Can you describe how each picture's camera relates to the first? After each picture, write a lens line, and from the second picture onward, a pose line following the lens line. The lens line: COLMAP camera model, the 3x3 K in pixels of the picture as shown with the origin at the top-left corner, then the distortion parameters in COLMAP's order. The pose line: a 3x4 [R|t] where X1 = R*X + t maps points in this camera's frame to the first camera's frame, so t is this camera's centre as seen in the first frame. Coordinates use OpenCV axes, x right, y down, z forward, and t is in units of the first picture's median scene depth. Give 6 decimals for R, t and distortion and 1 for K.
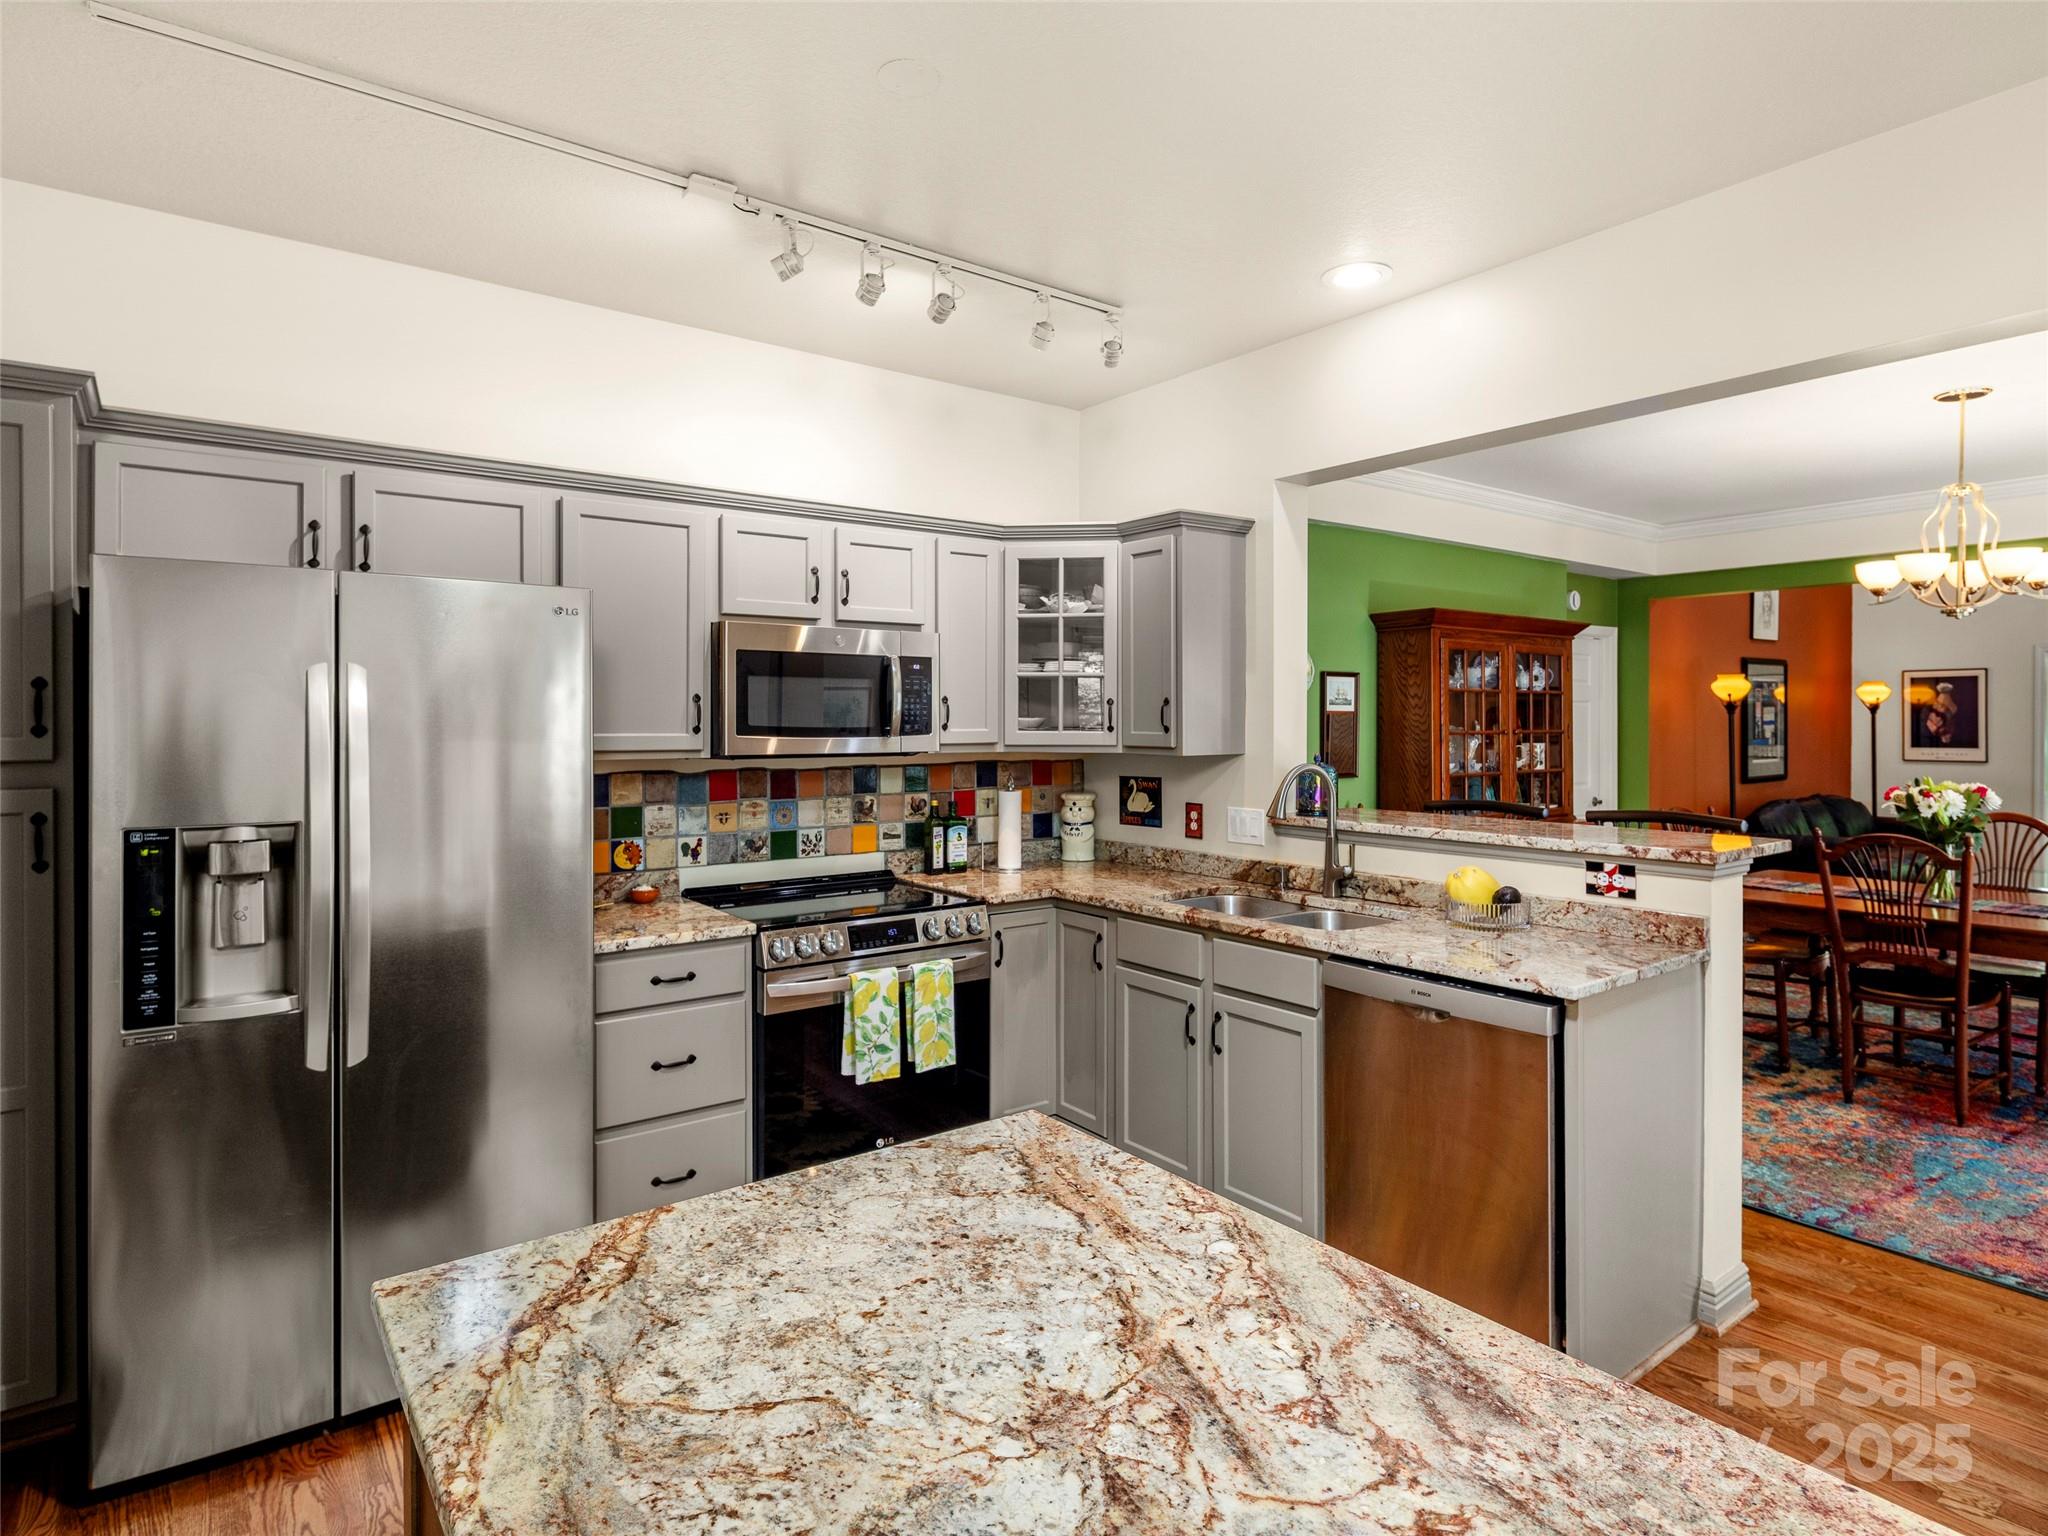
lens RADIAL K [[1128.9, 0, 1049.7], [0, 1128.9, 717.9], [0, 0, 1]] dist [0.006861, -0.006680]
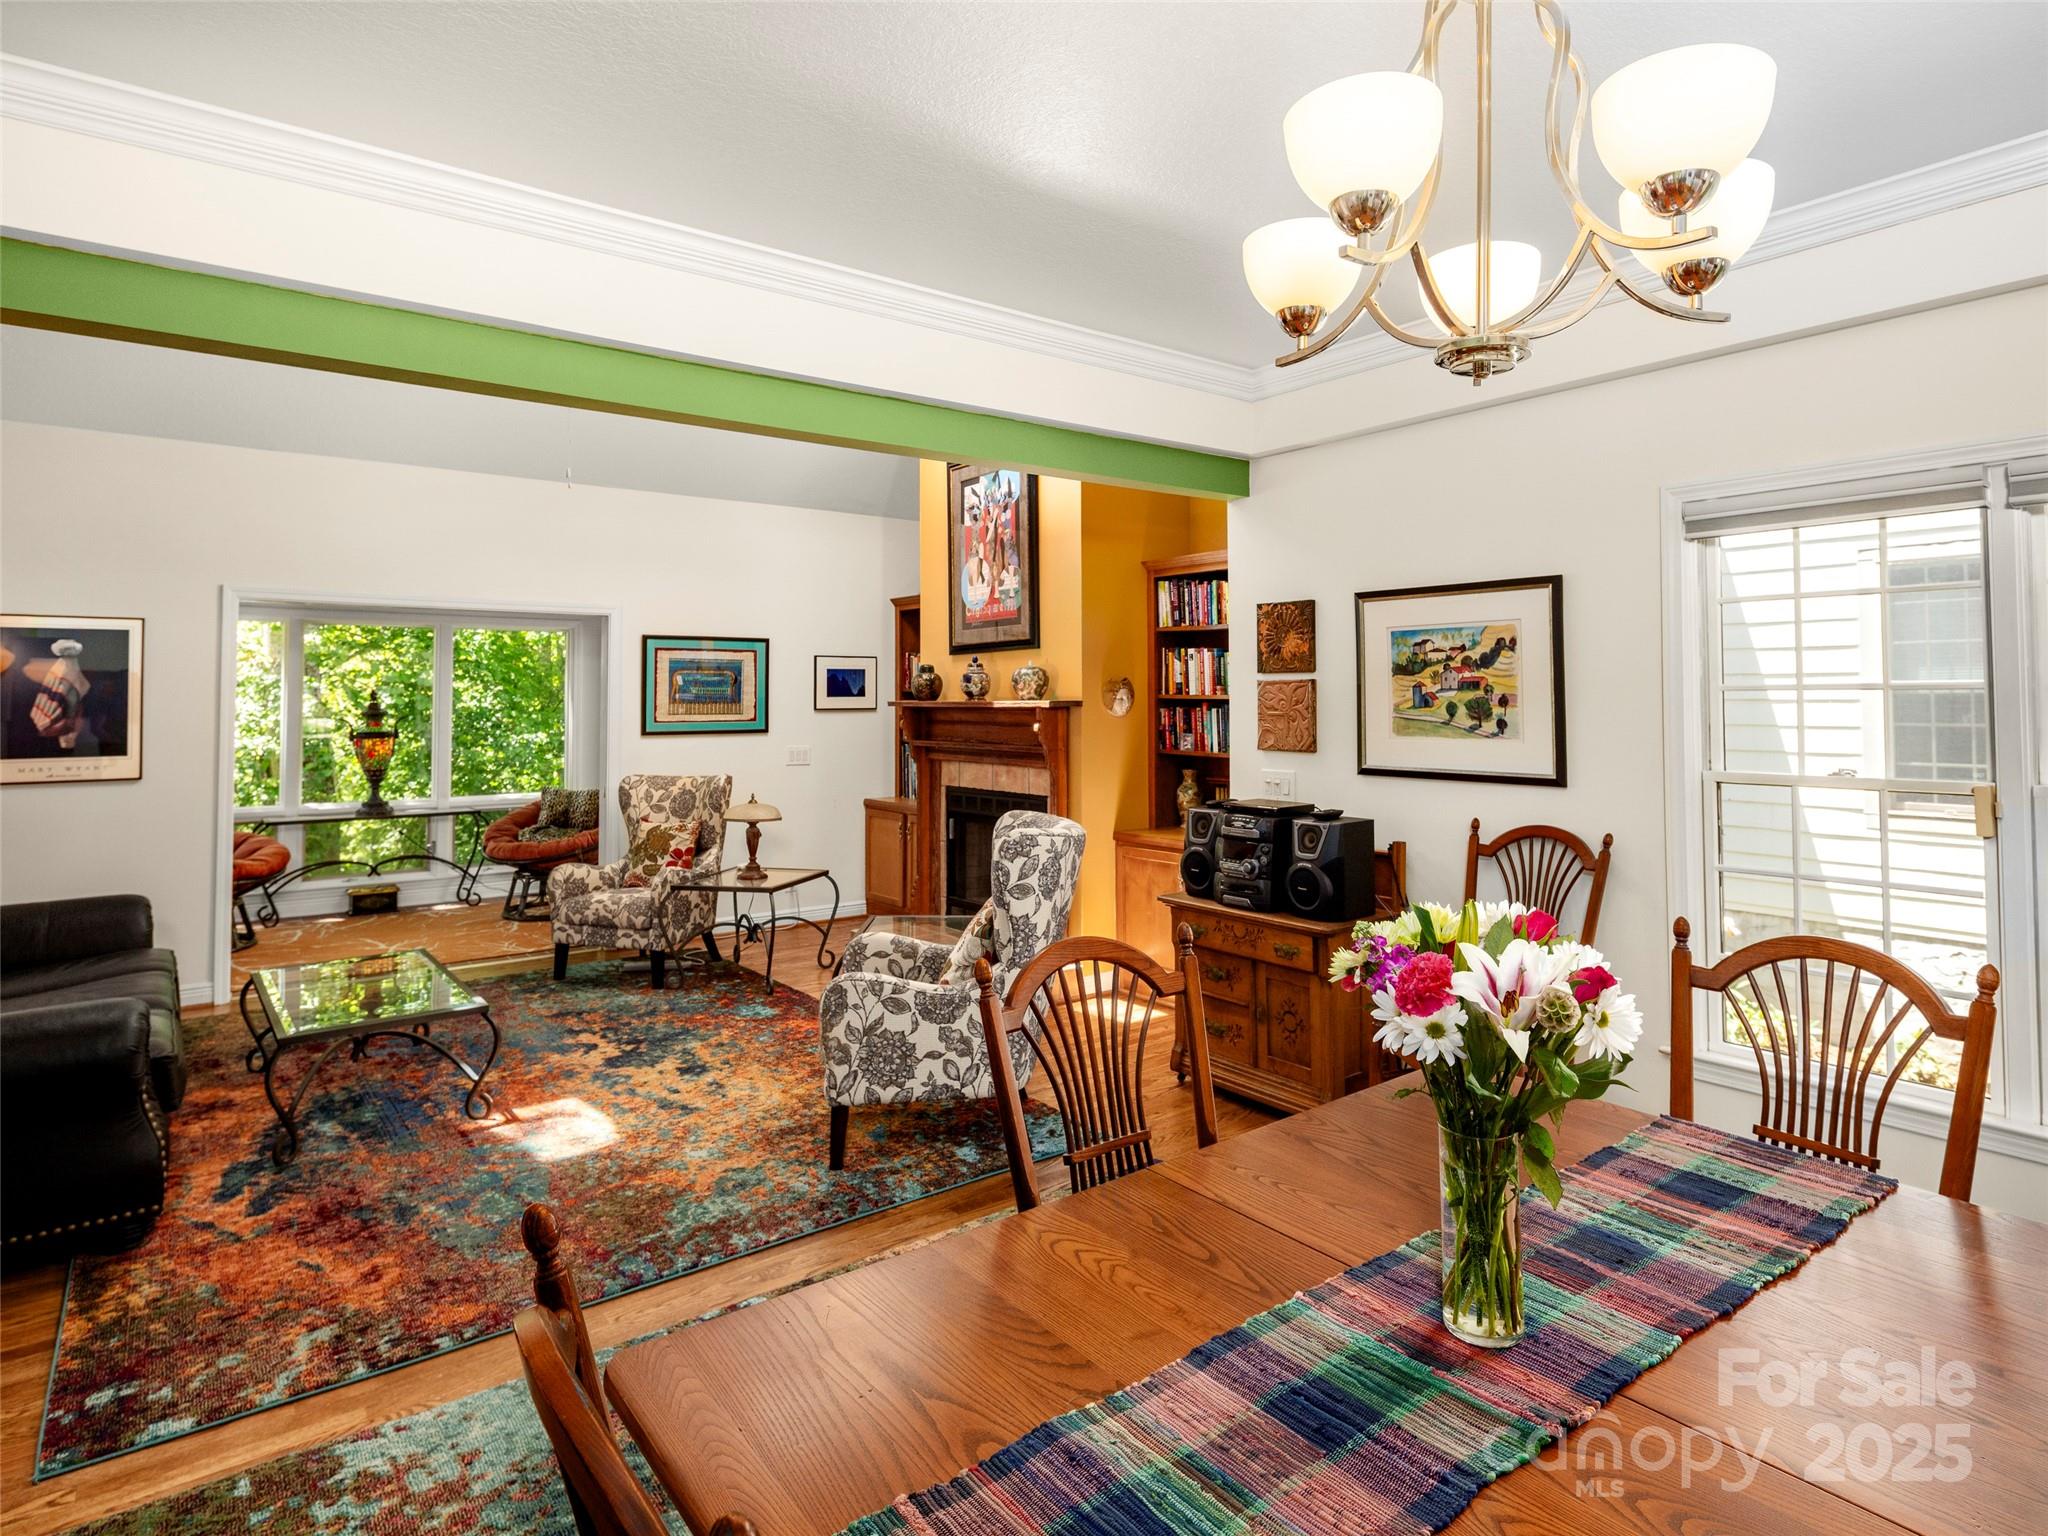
lens RADIAL K [[1128.9, 0, 1047.1], [0, 1128.9, 662.5], [0, 0, 1]] dist [0.006861, -0.006680]
pose [[-0.013317, 0.033986, 0.999334, 0.612066], [0.002833, 0.999419, -0.033951, 0.000611], [-0.999907, 0.002379, -0.013405, 1.389811]]
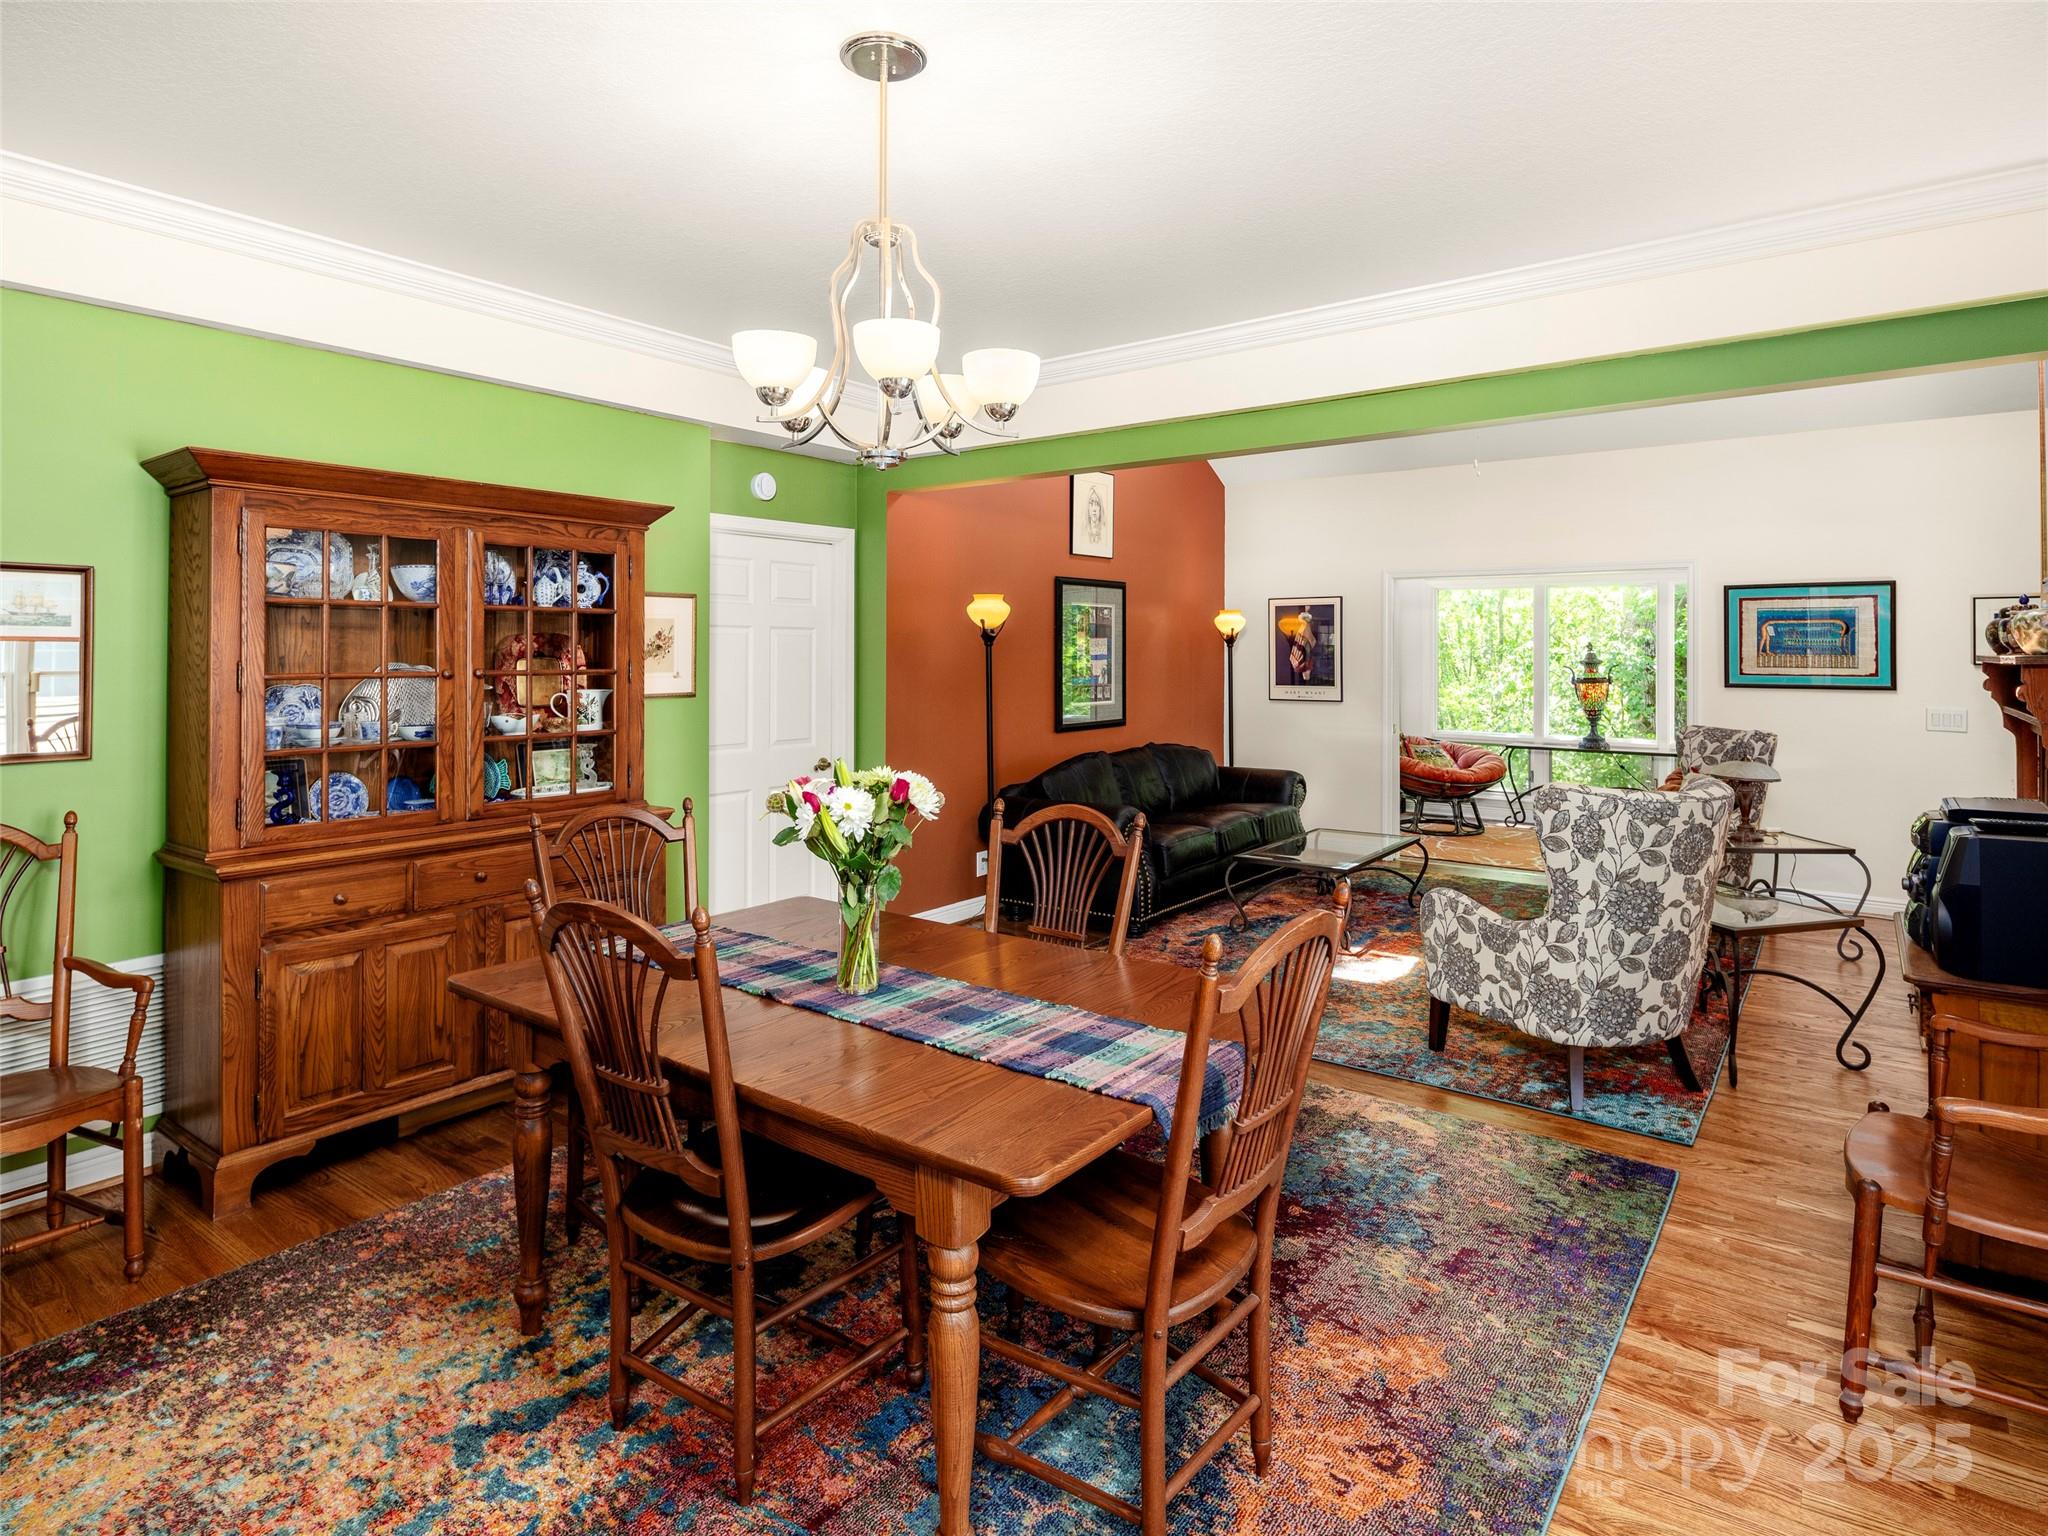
lens RADIAL K [[1128.9, 0, 1028.3], [0, 1128.9, 643.0], [0, 0, 1]] dist [0.006861, -0.006680]
pose [[0.959470, 0.004651, 0.281771, 0.883305], [-0.003044, 0.999977, -0.006141, -0.002239], [-0.281793, 0.005035, 0.959462, 0.566385]]
